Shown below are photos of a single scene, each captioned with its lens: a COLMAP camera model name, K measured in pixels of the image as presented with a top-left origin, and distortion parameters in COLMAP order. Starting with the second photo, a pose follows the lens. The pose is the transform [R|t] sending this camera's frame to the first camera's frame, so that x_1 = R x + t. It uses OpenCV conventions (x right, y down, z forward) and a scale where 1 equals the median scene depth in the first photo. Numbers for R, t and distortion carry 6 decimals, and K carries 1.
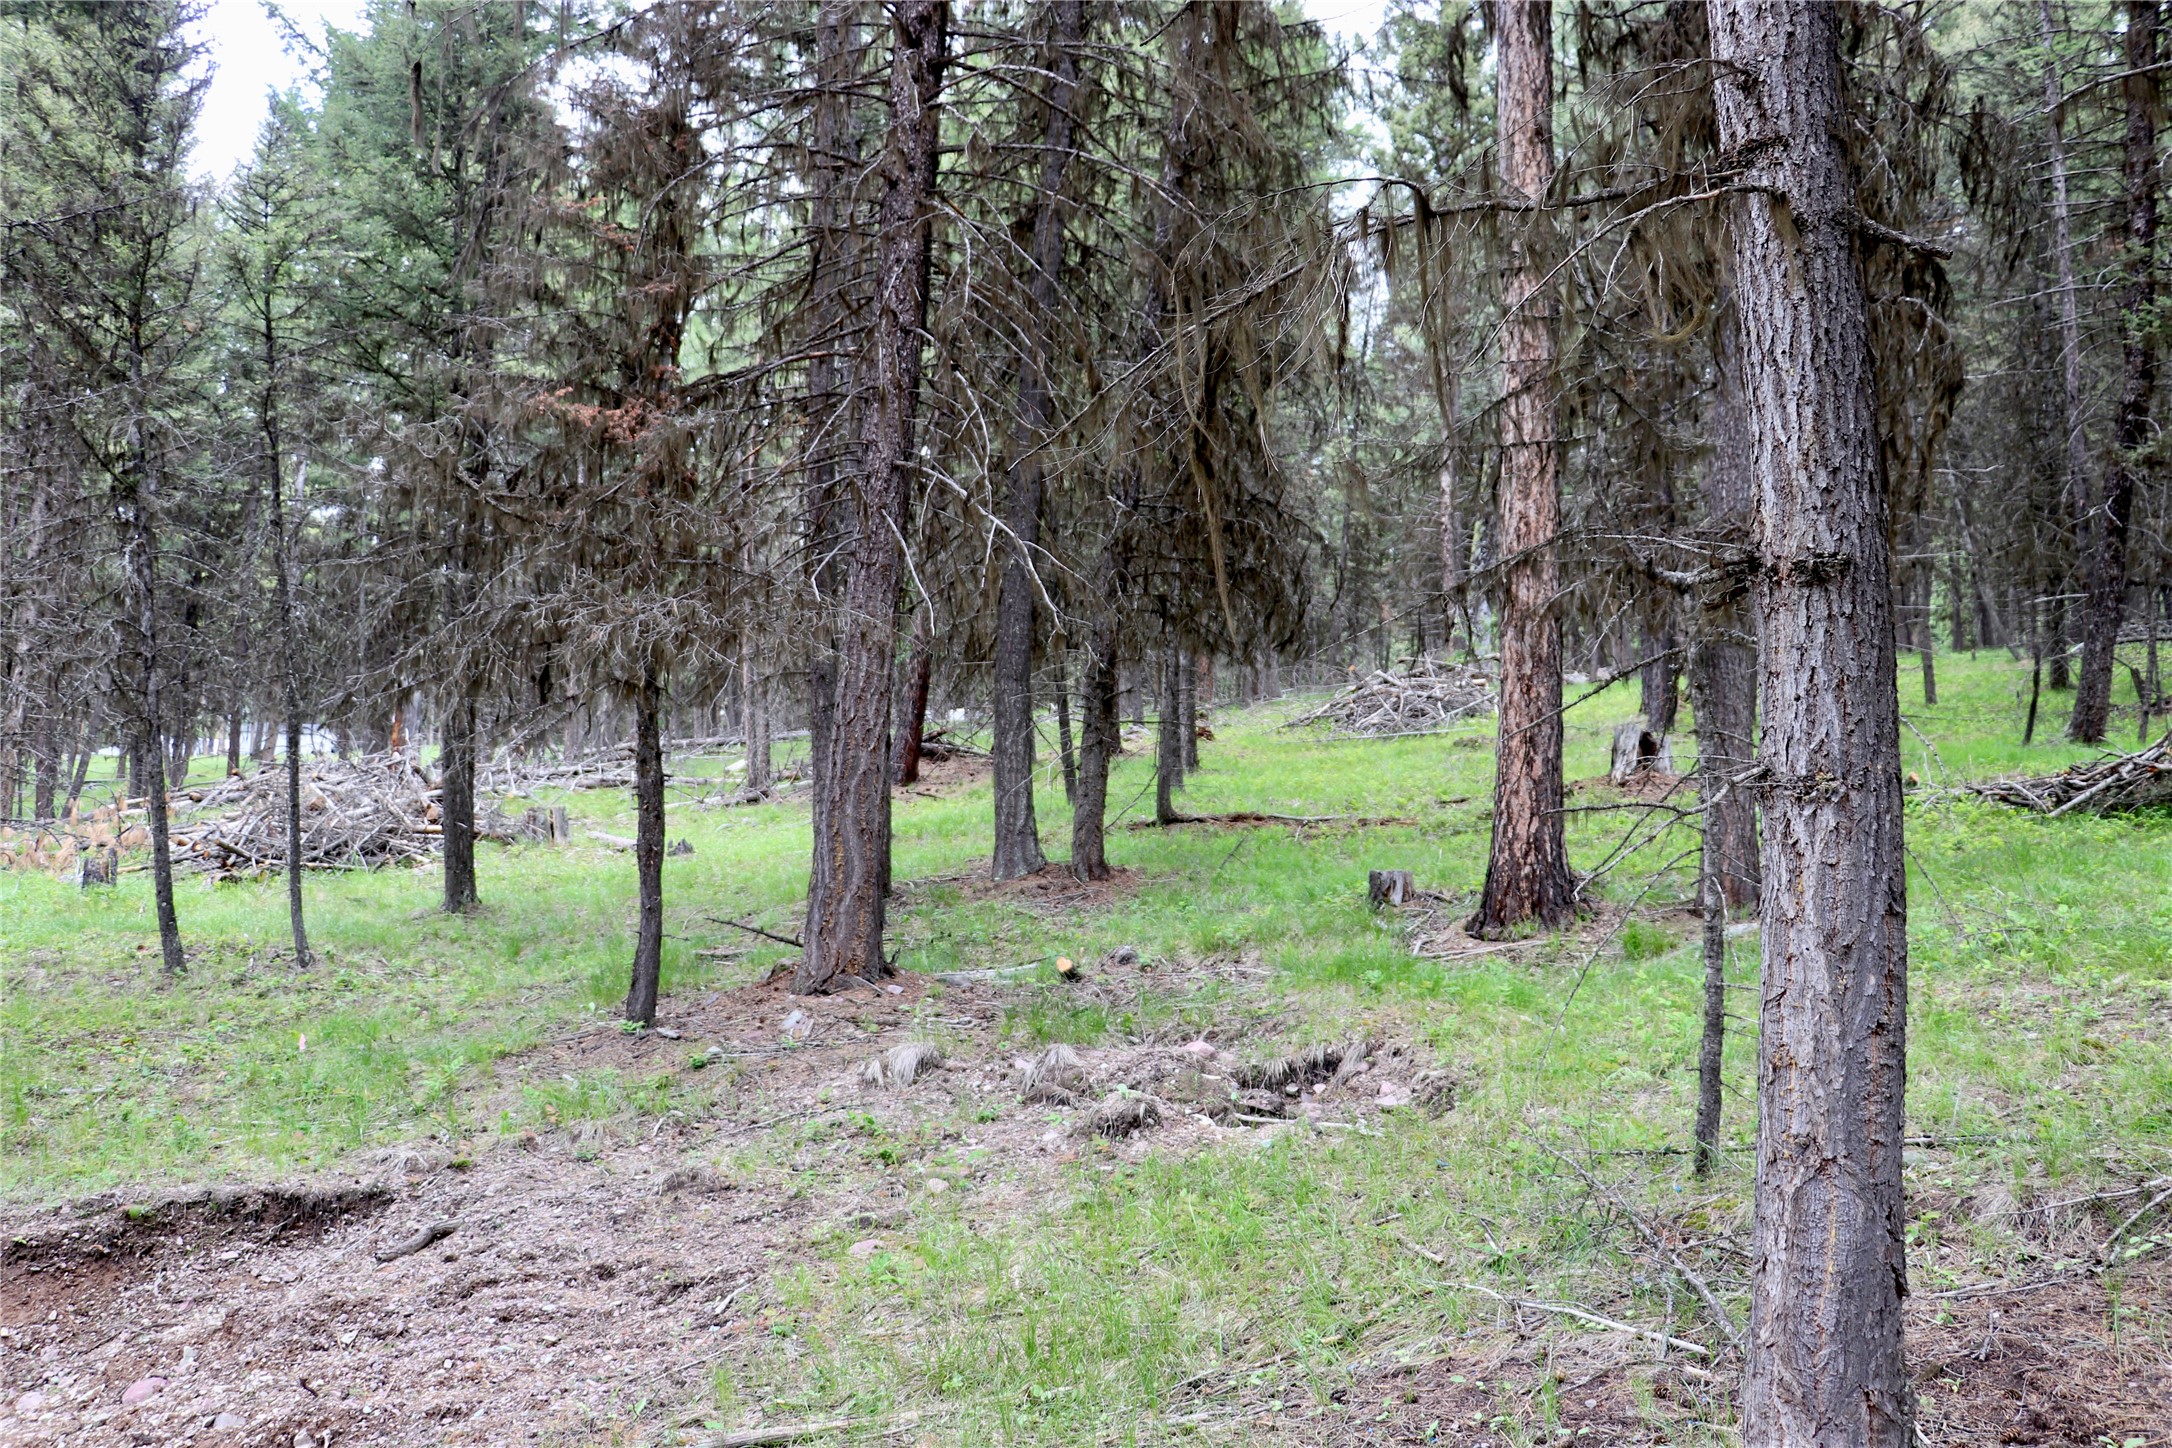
lens RADIAL K [[1786.3, 0, 1086.0], [0, 1786.3, 724.0], [0, 0, 1]] dist [-0.130630, 0.002742]
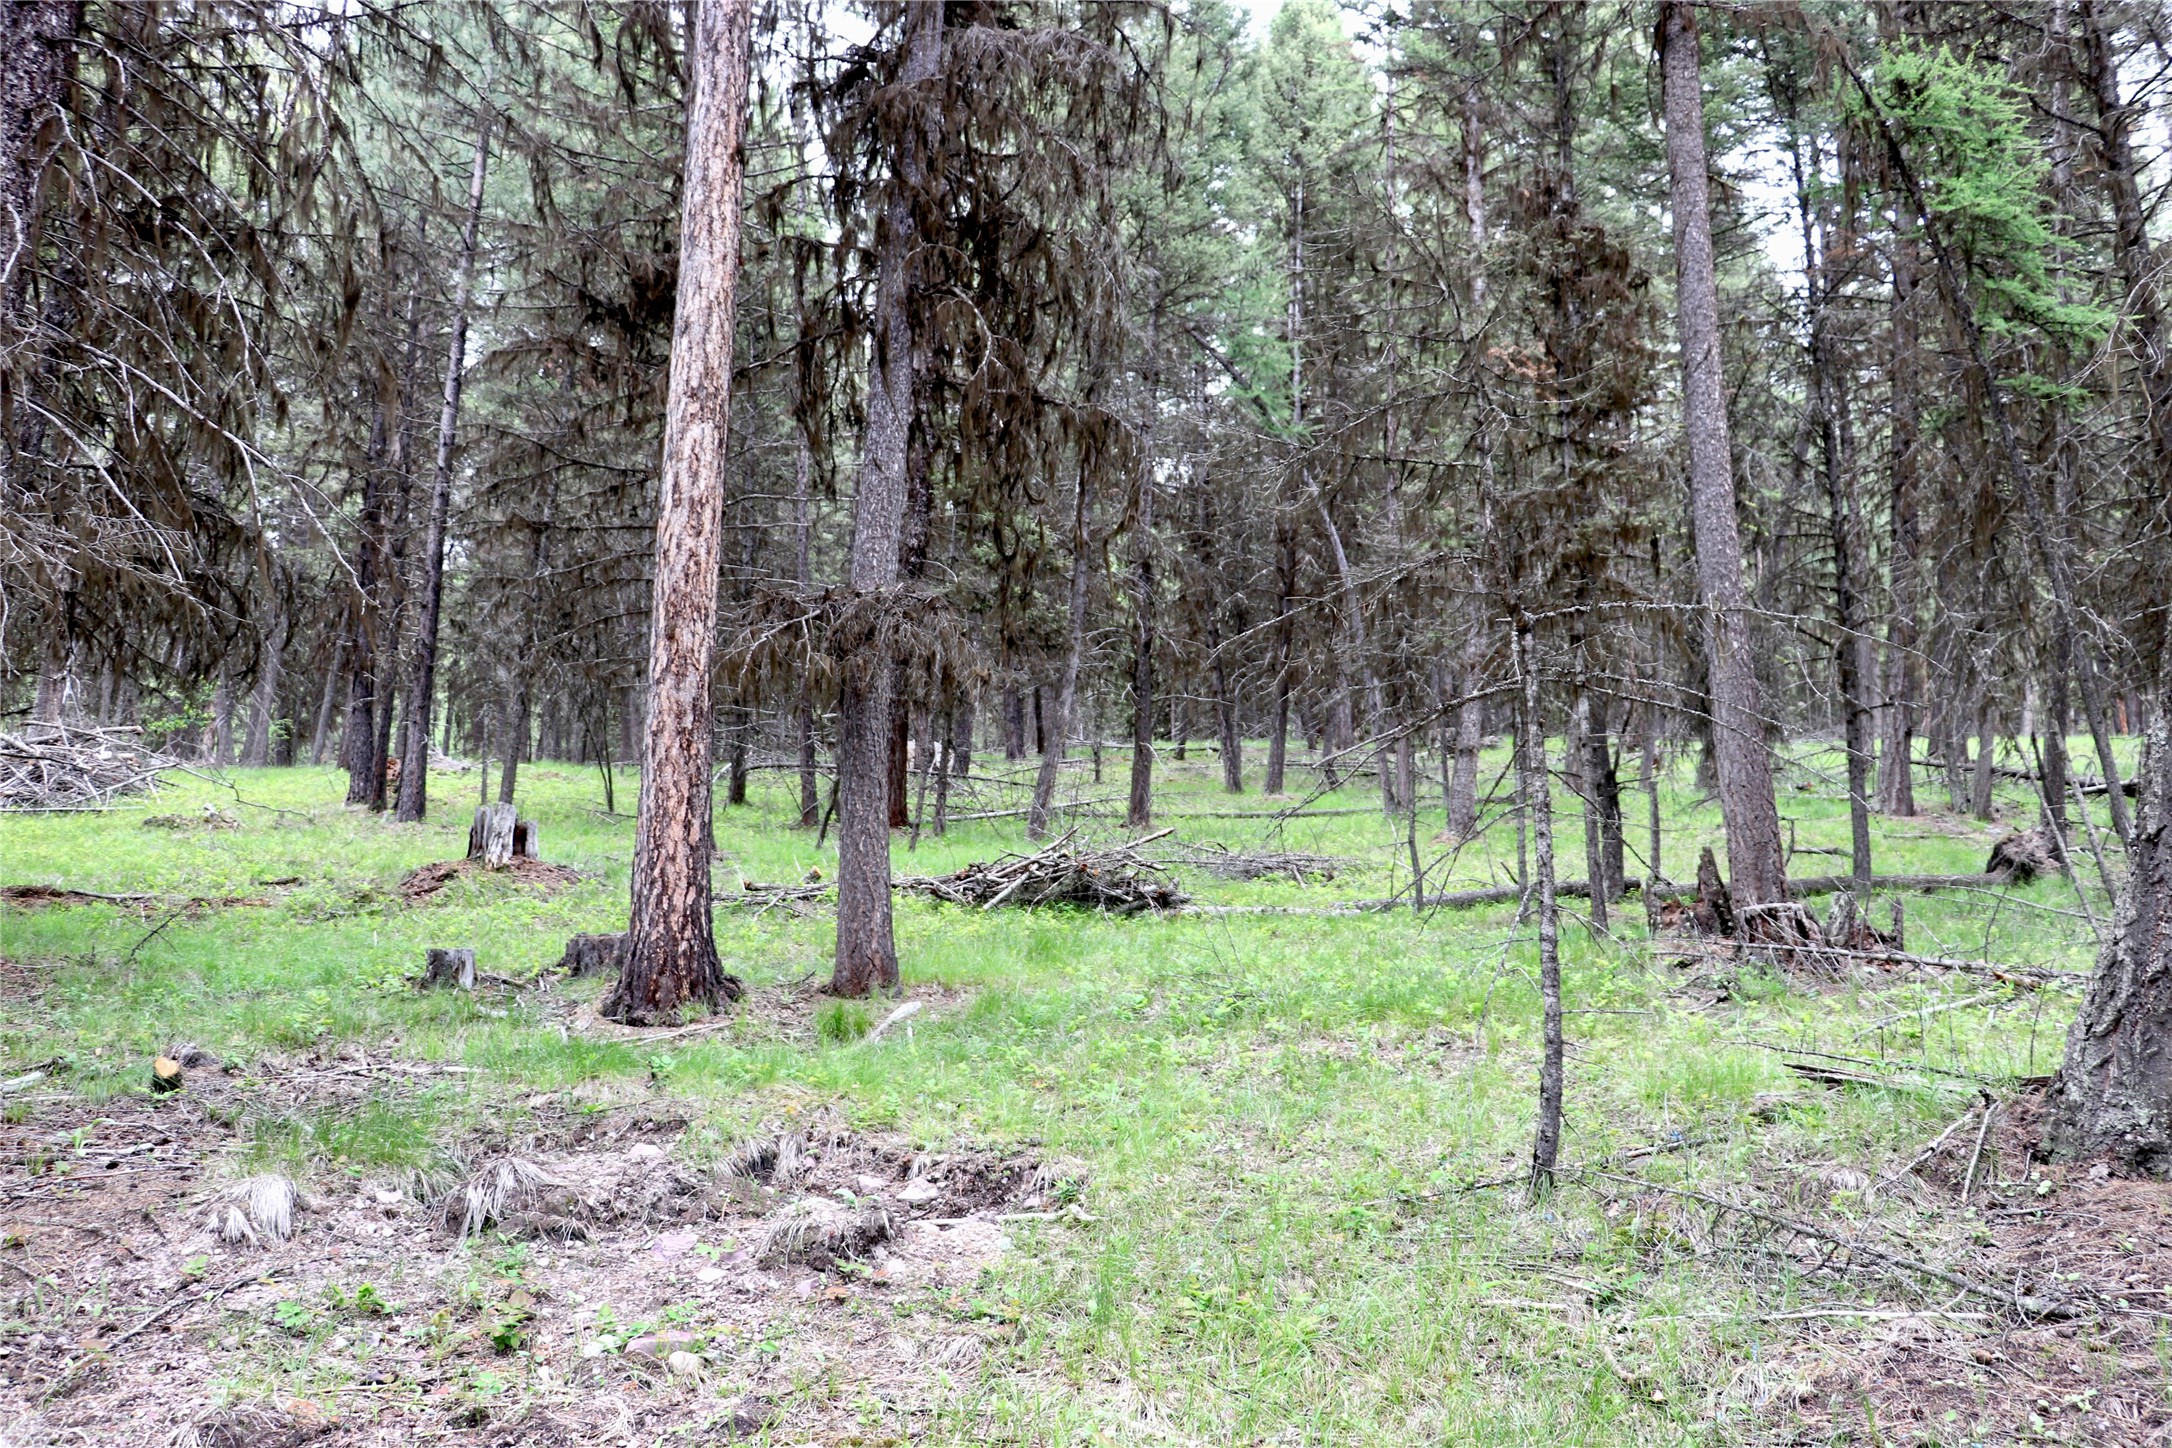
lens RADIAL K [[1786.3, 0, 1086.0], [0, 1786.3, 724.0], [0, 0, 1]] dist [-0.130630, 0.002742]
pose [[0.640102, 0.095602, 0.762319, -0.310567], [-0.041975, 0.995098, -0.089549, 0.042256], [-0.767142, 0.025322, 0.640977, 0.266803]]
